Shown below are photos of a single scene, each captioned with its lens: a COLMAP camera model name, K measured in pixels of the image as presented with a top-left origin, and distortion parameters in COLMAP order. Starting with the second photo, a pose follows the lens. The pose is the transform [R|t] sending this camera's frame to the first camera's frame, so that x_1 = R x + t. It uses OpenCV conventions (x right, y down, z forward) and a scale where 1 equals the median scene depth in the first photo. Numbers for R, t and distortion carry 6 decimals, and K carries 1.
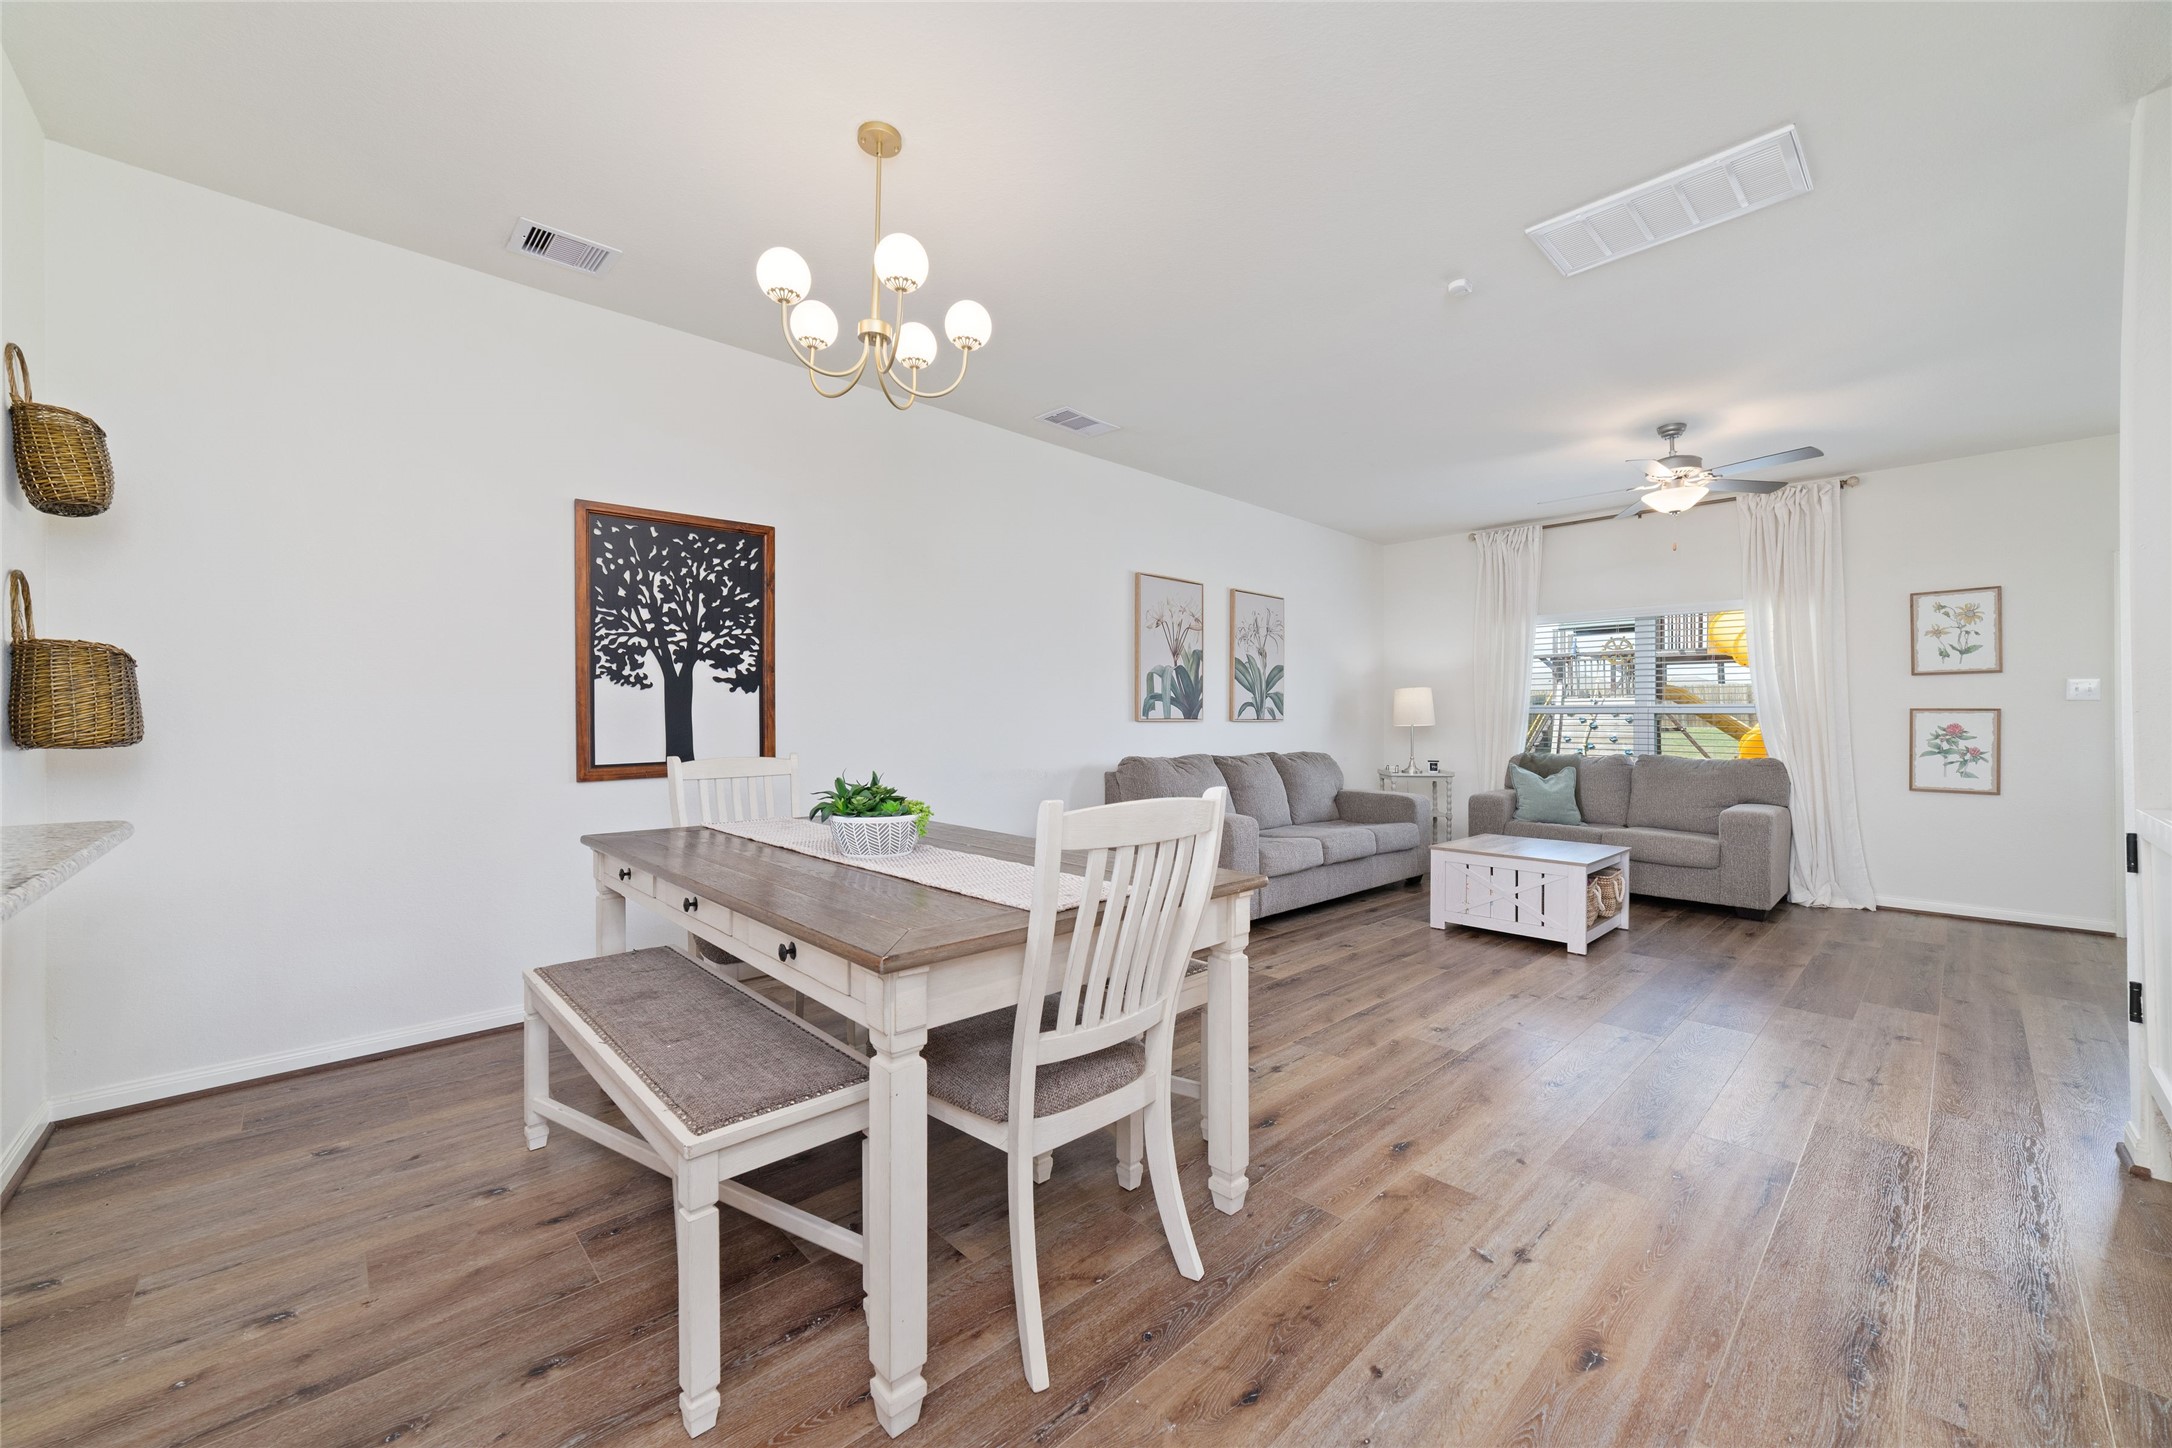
lens RADIAL K [[833.3, 0, 1089.8], [0, 833.3, 715.5], [0, 0, 1]] dist [-0.025227, 0.008687]
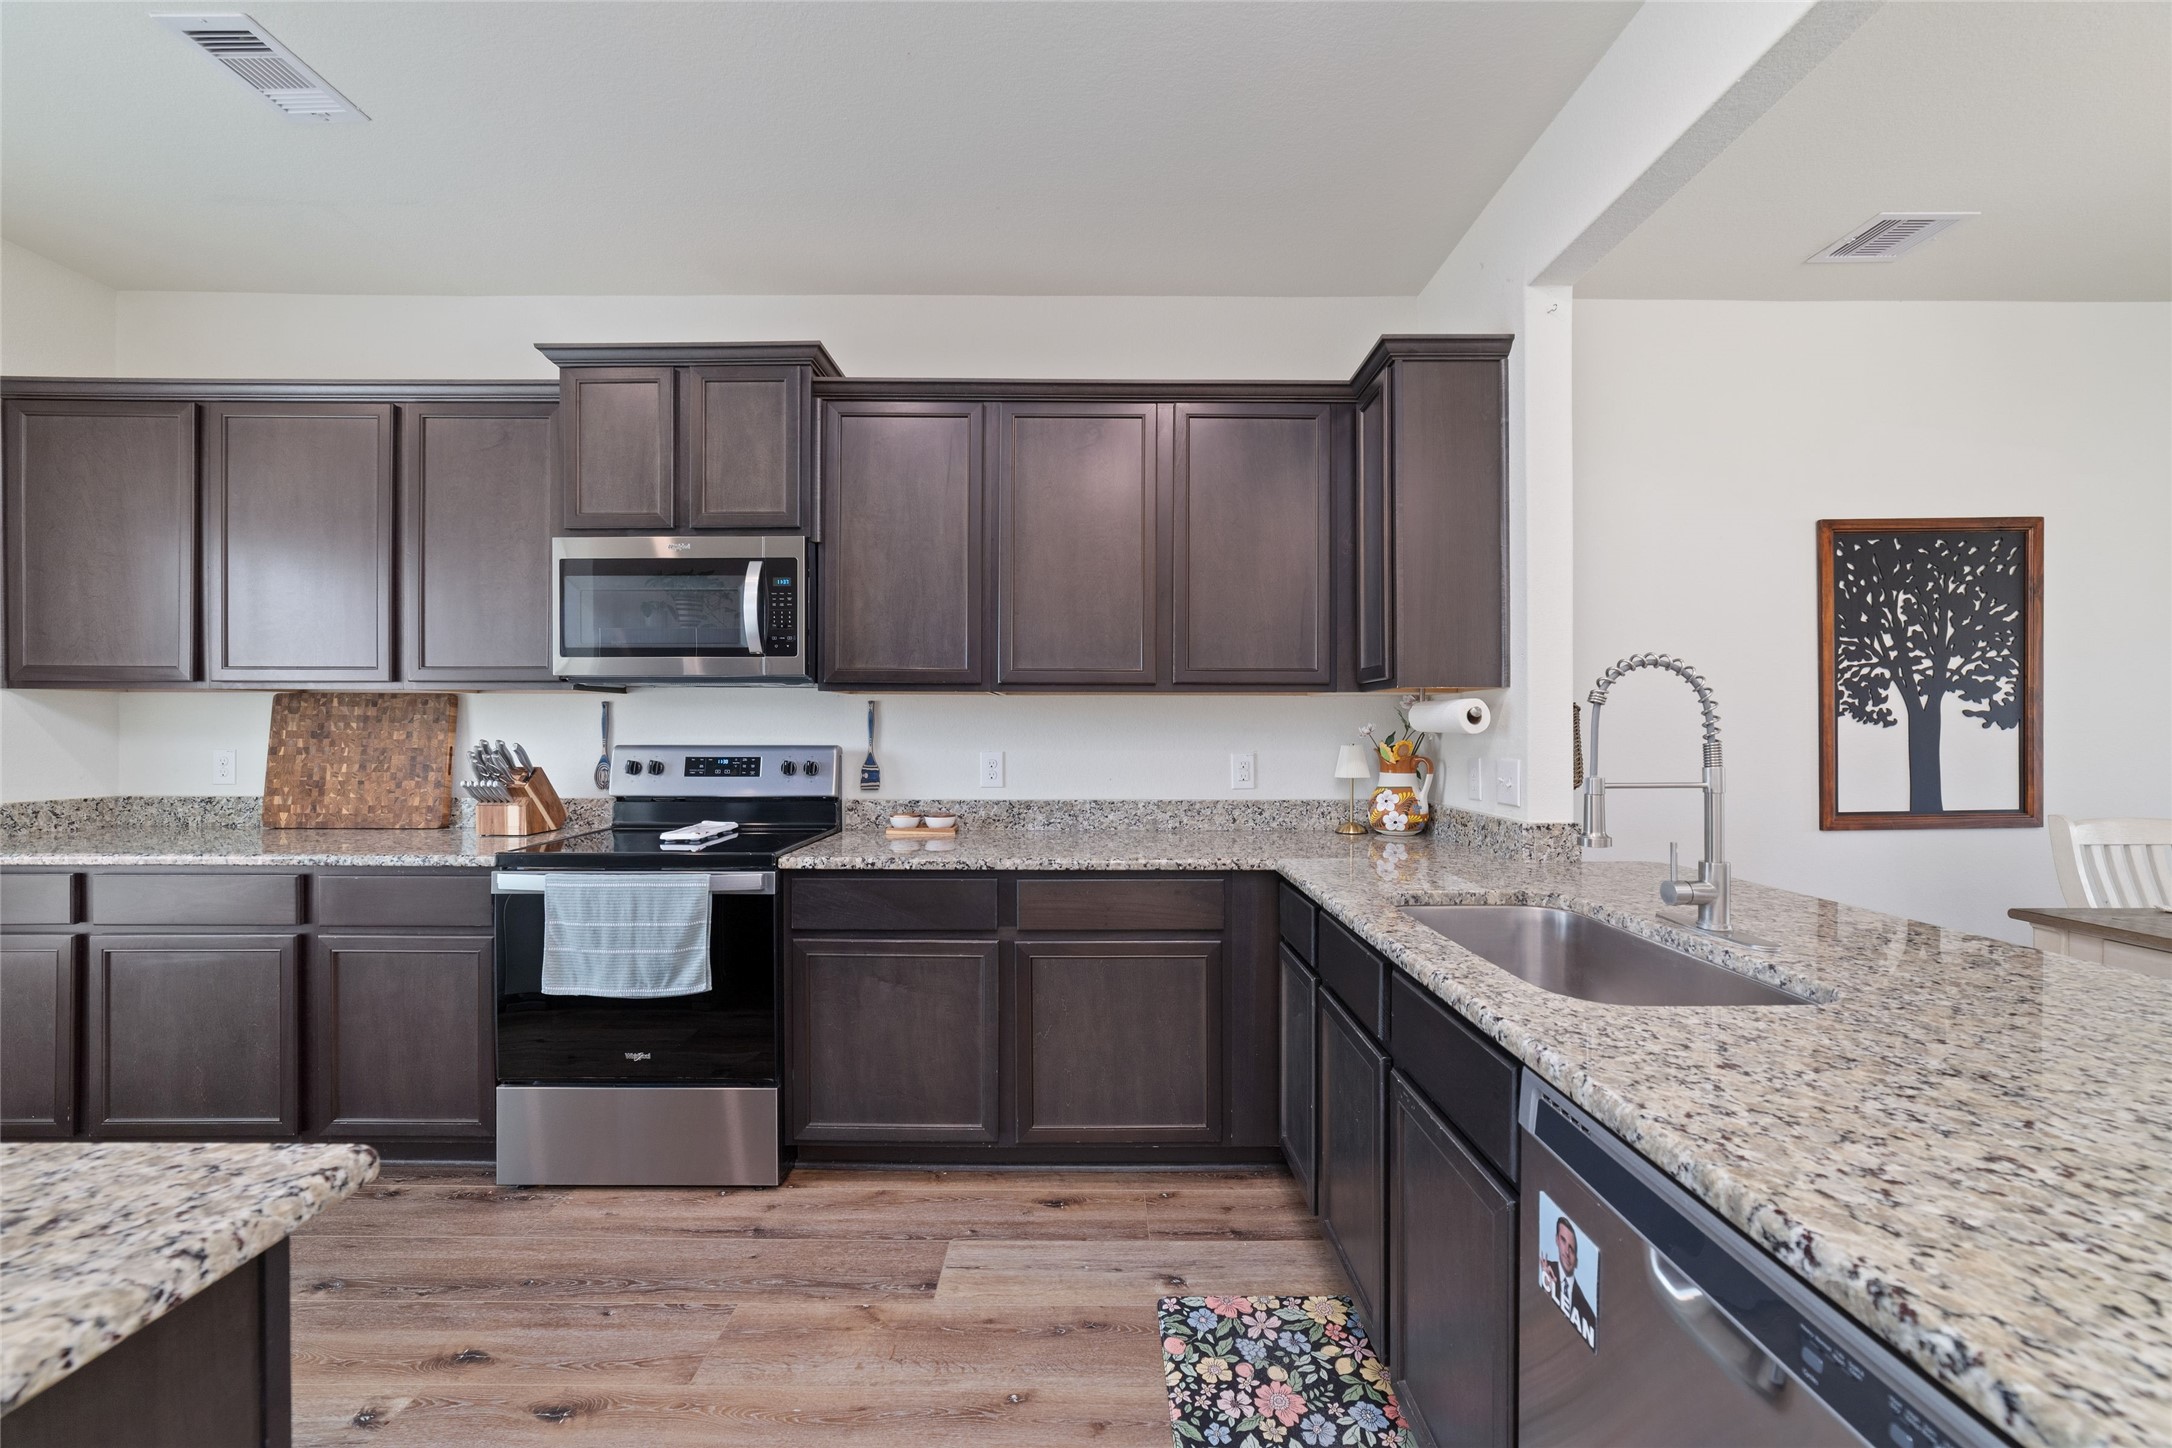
lens RADIAL K [[844.0, 0, 1091.9], [0, 844.0, 726.6], [0, 0, 1]] dist [-0.024441, 0.010403]
pose [[0.728409, -0.002885, -0.685136, -0.494298], [0.001872, 0.999996, -0.002220, -0.028645], [0.685140, 0.000335, 0.728411, -0.188675]]
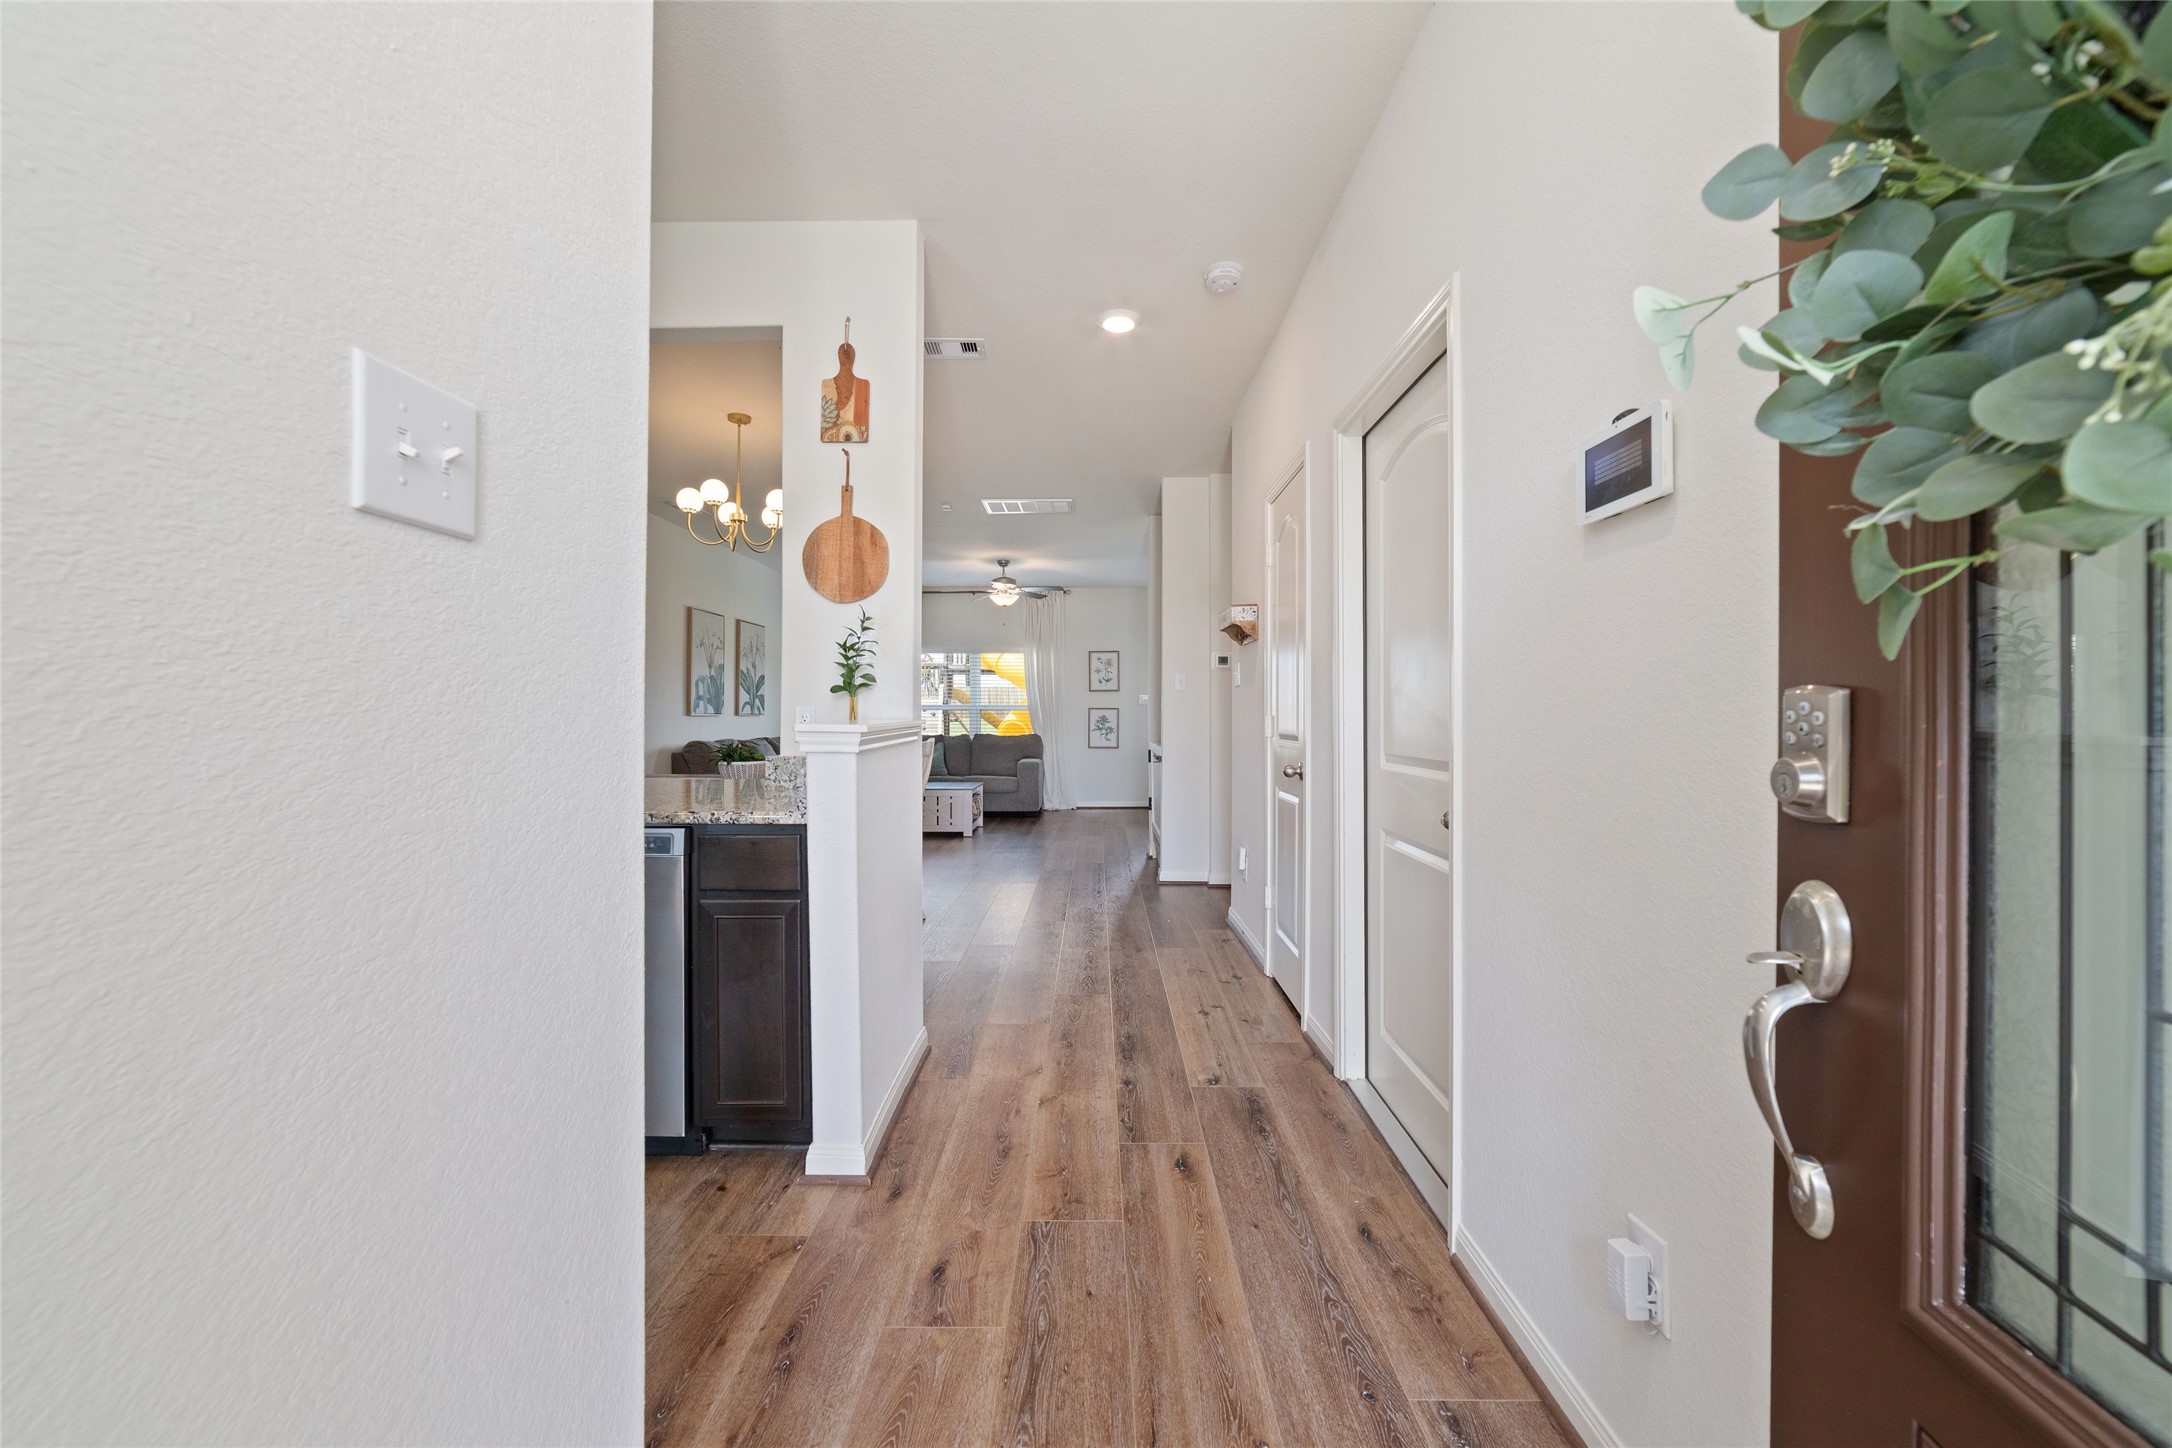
lens RADIAL K [[835.7, 0, 1093.3], [0, 835.7, 717.8], [0, 0, 1]] dist [-0.025705, 0.009454]
pose [[0.686467, -0.005606, 0.727140, -0.686052], [-0.000244, 0.999968, 0.007940, -0.000304], [-0.727161, -0.005628, 0.686444, -0.594203]]
